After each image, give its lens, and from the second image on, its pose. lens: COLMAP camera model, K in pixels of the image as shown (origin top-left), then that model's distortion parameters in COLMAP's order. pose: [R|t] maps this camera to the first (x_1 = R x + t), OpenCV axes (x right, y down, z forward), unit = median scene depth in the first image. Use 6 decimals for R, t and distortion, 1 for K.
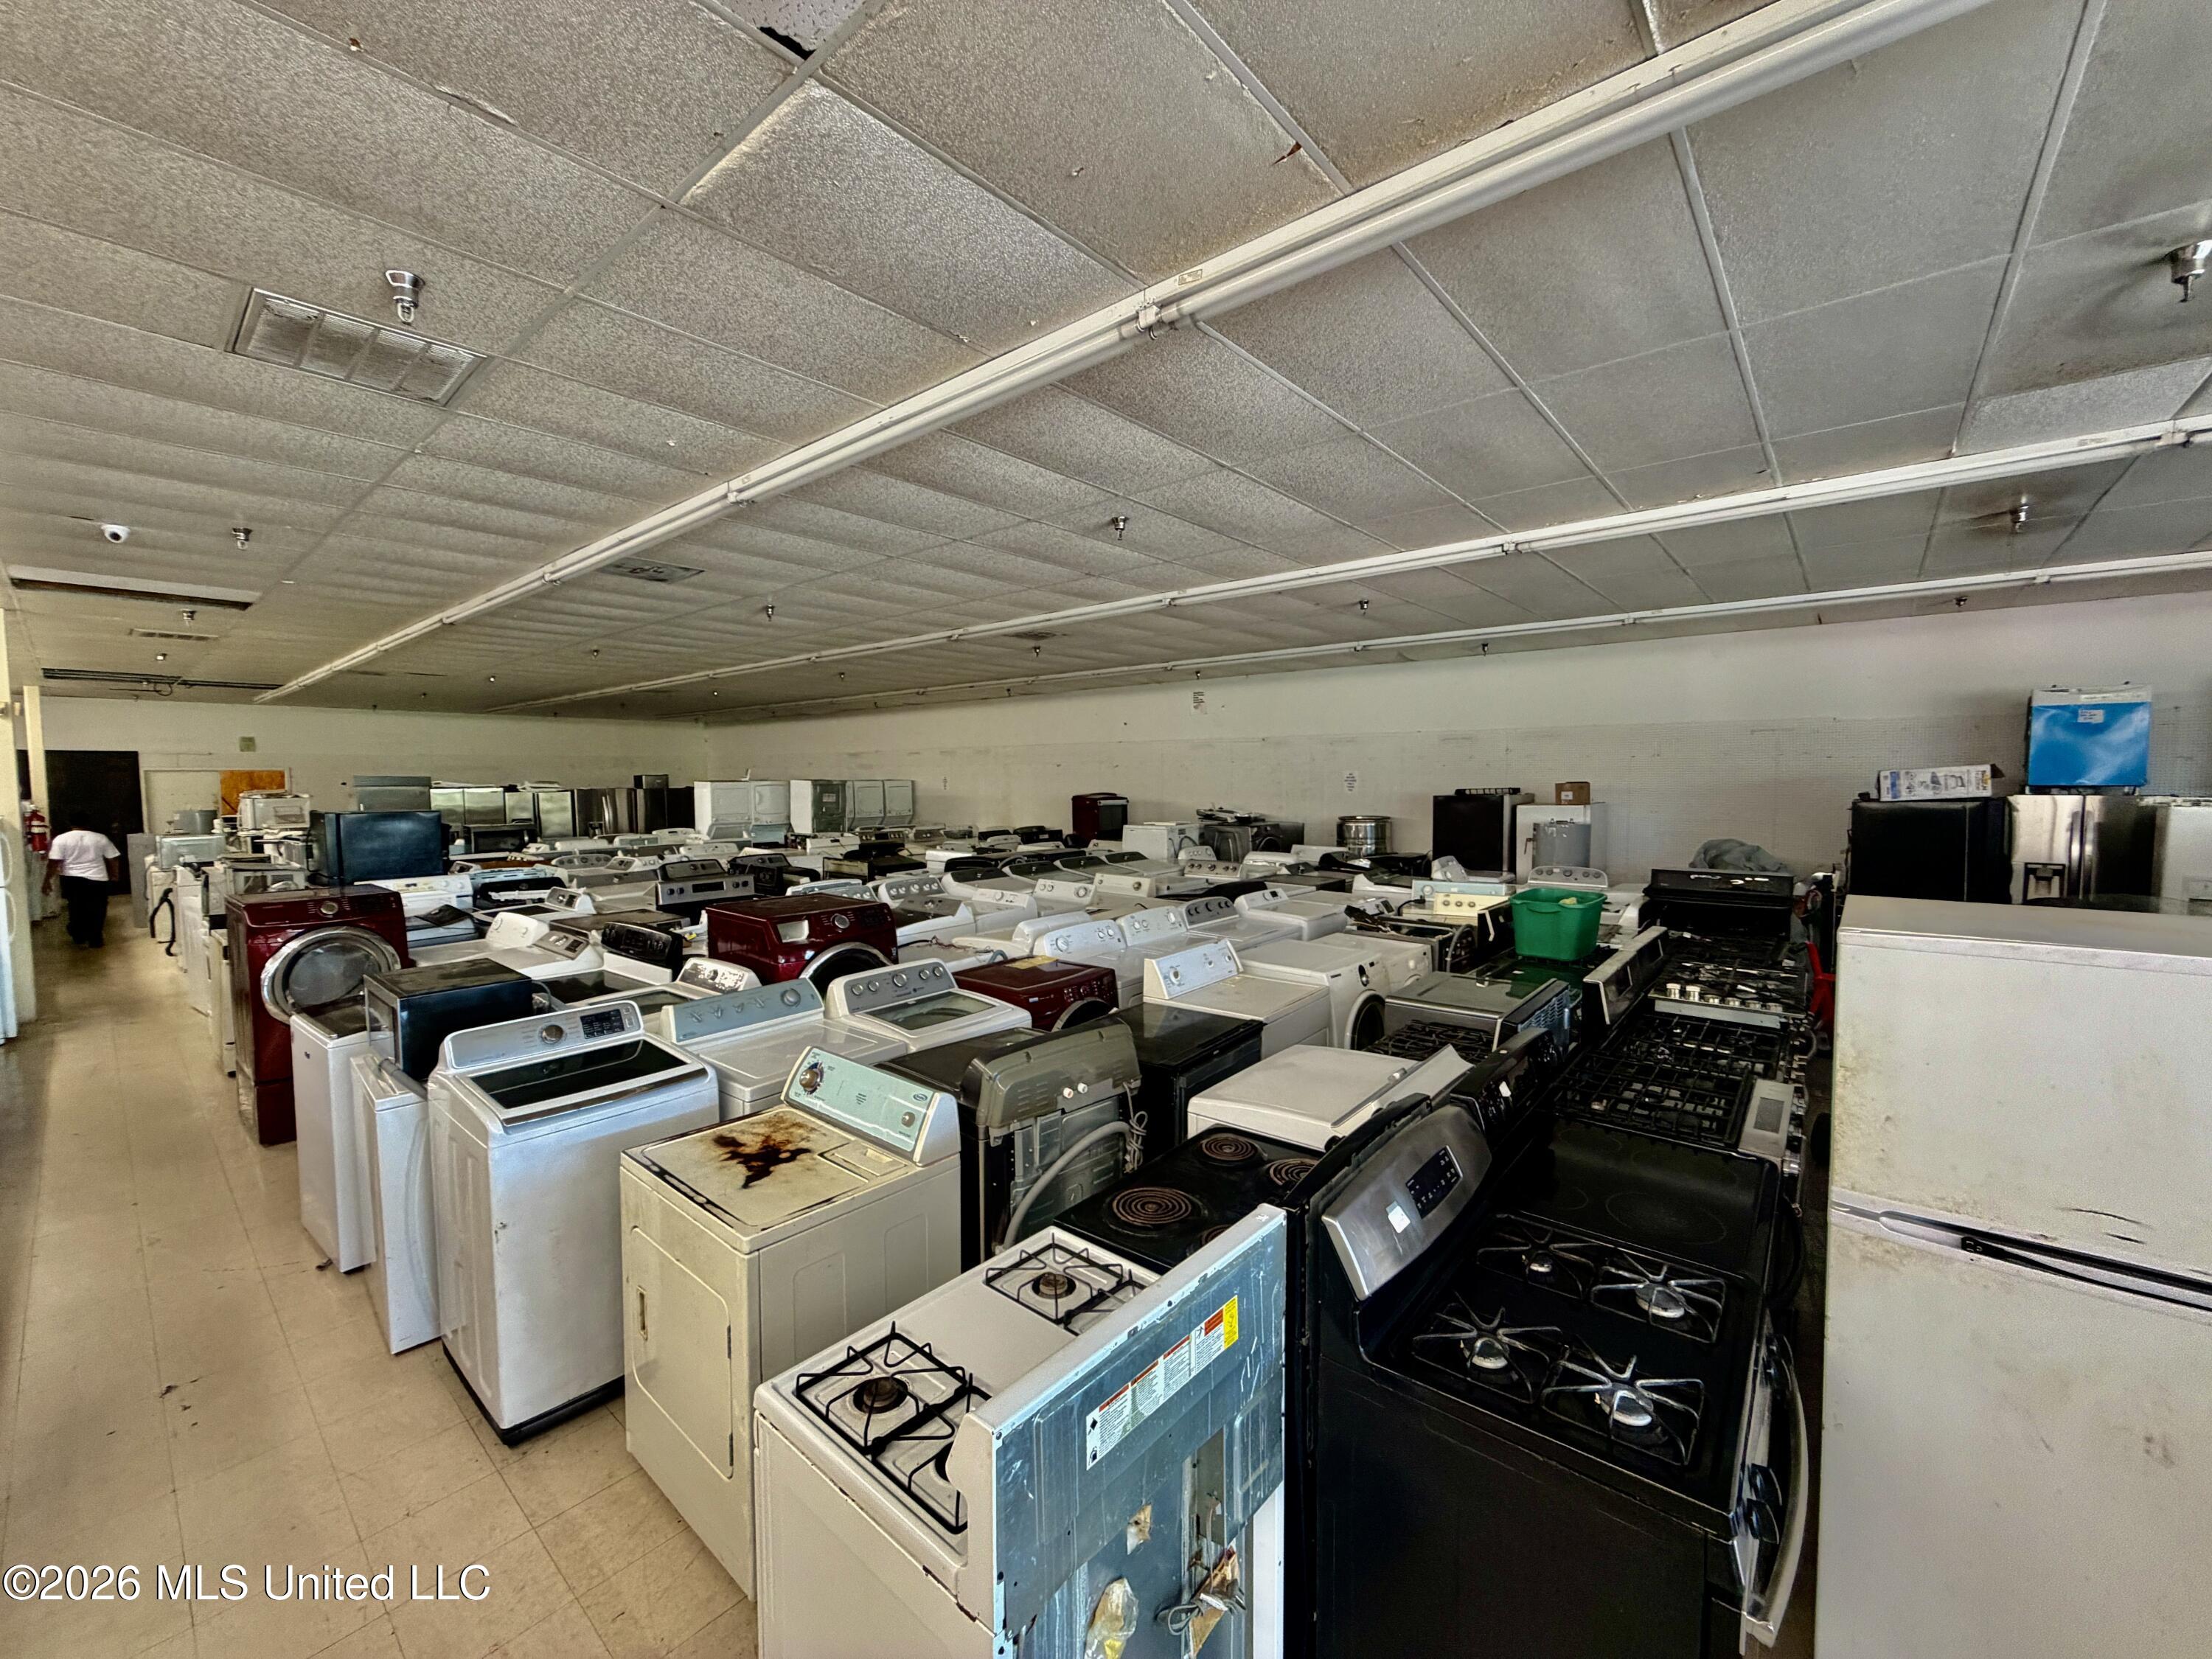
lens RADIAL K [[877.0, 0, 1099.6], [0, 877.0, 830.4], [0, 0, 1]] dist [-0.000472, -0.000198]
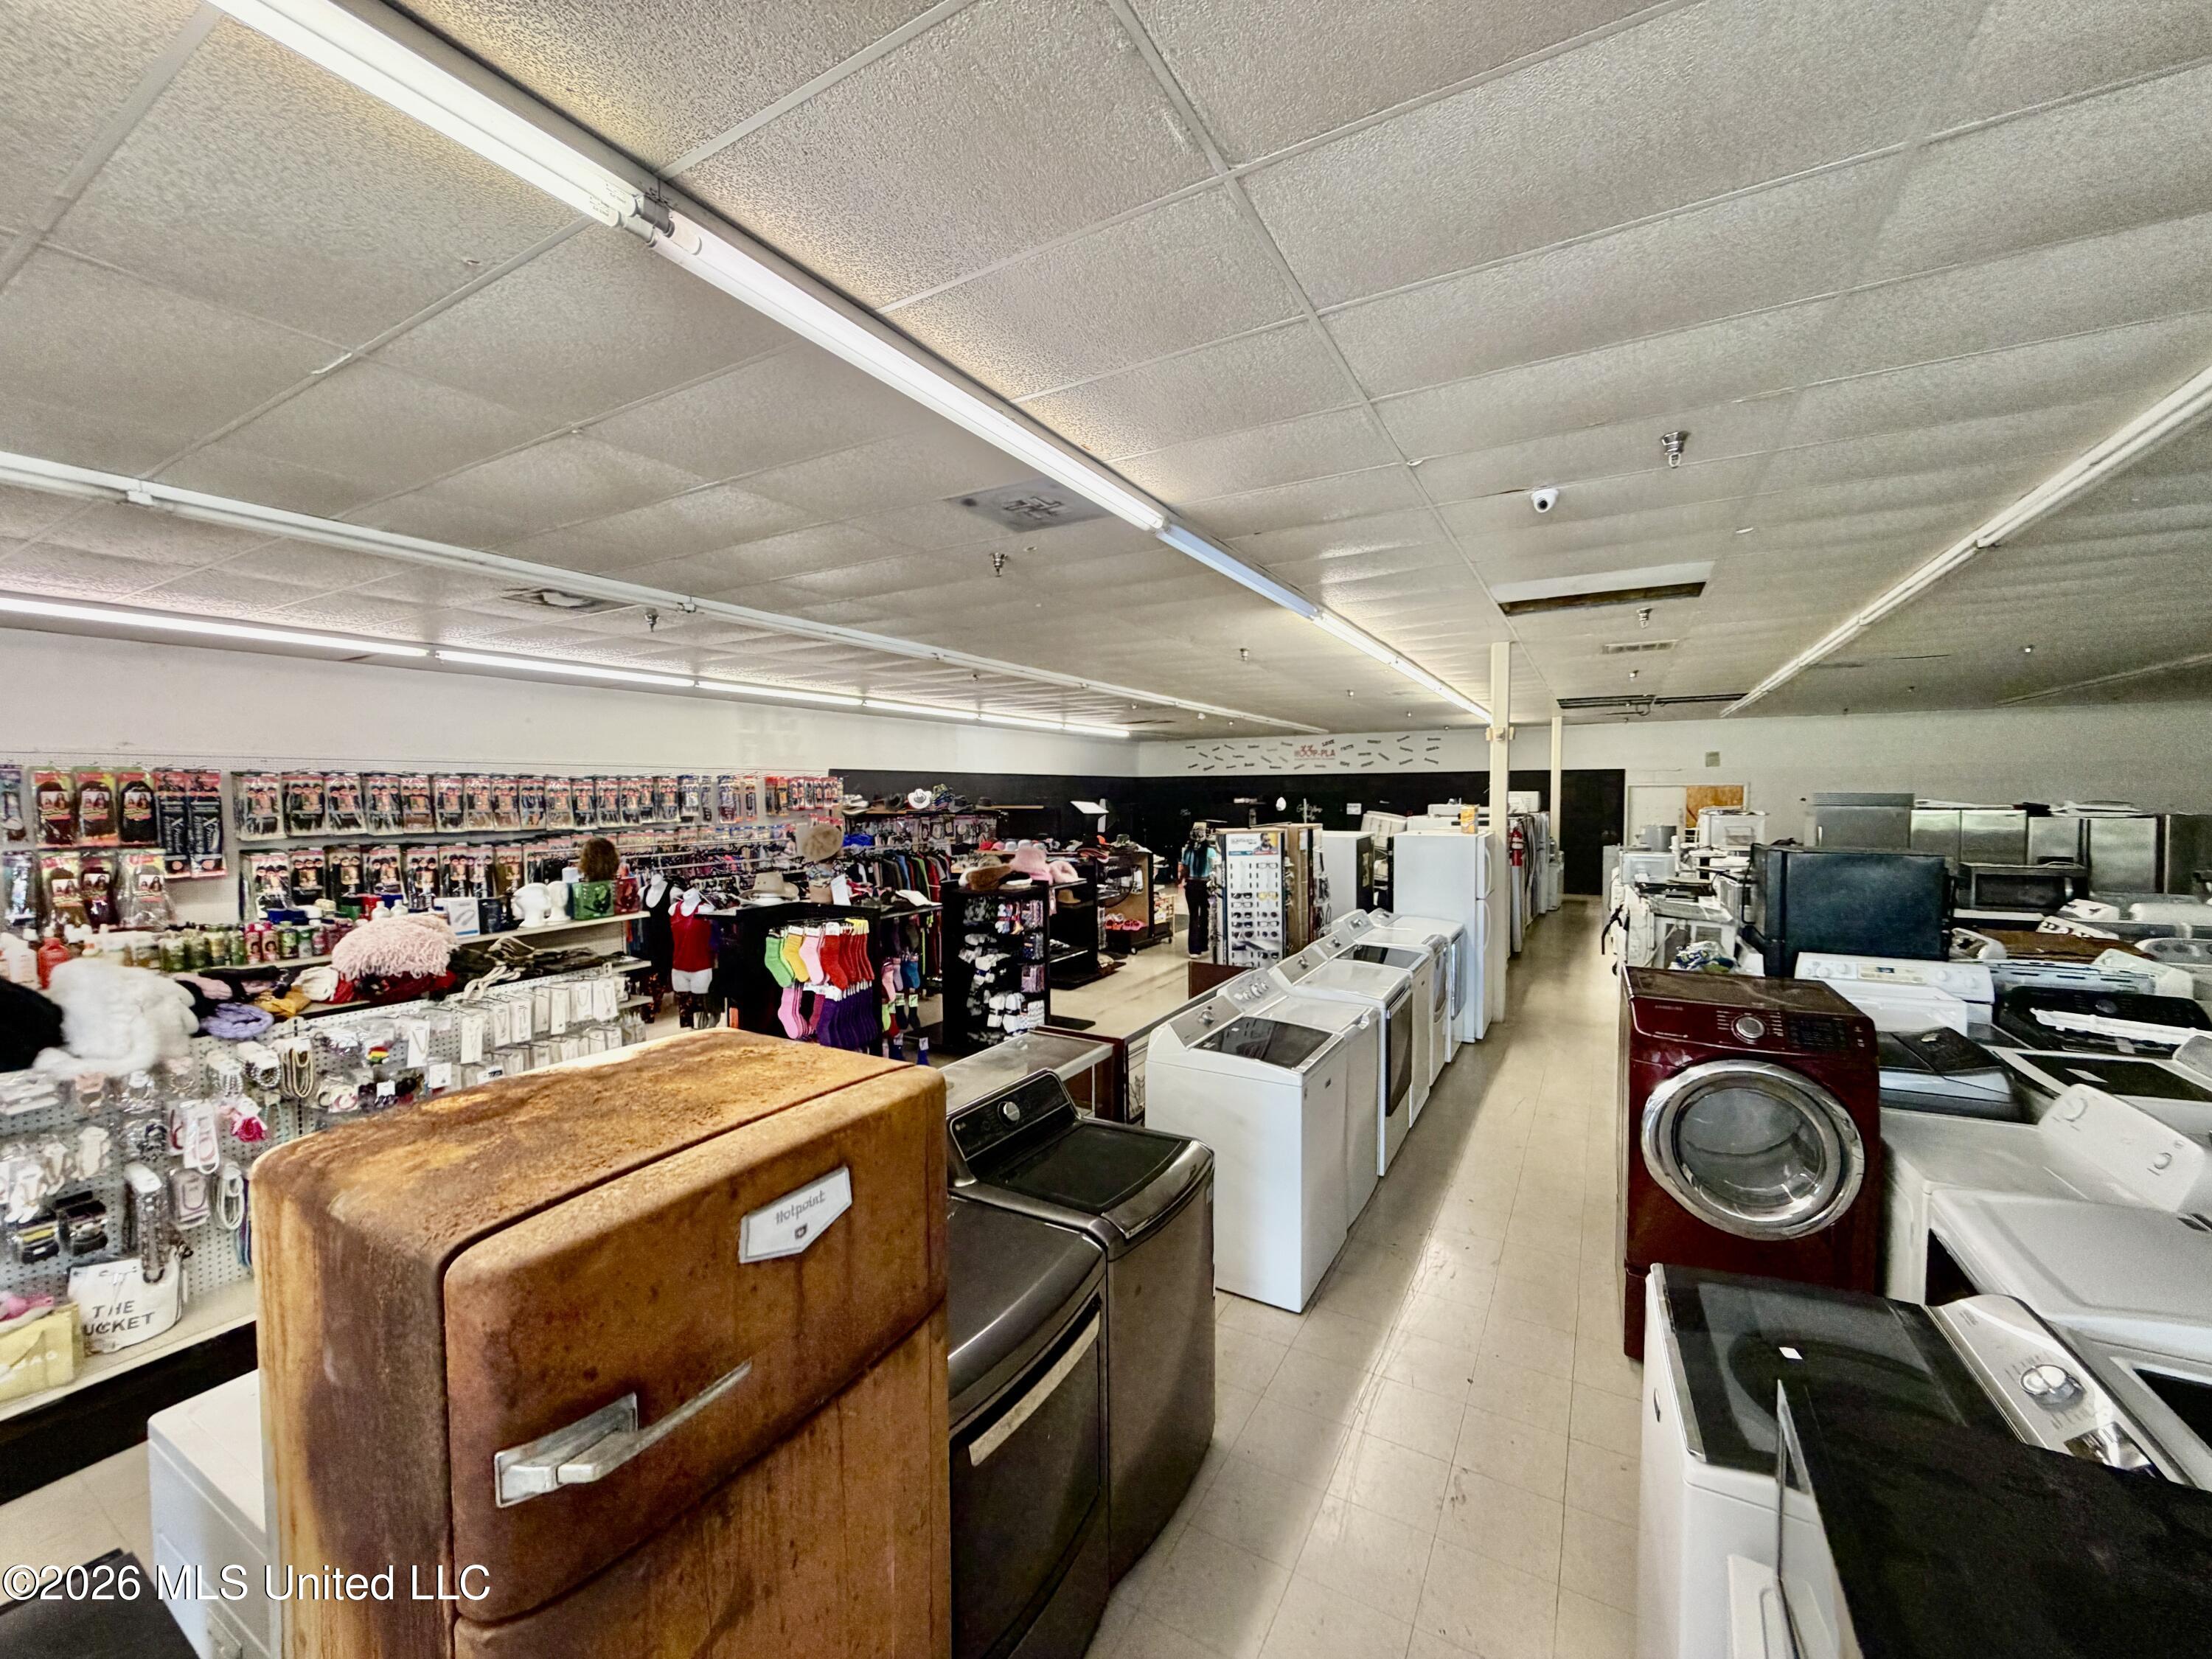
lens RADIAL K [[877.0, 0, 1099.6], [0, 877.0, 830.4], [0, 0, 1]] dist [-0.000472, -0.000198]
pose [[0.181554, 0.045059, -0.982348, -0.165404], [-0.057538, 0.997725, 0.035131, -0.017866], [0.981696, 0.050144, 0.183734, 0.196183]]
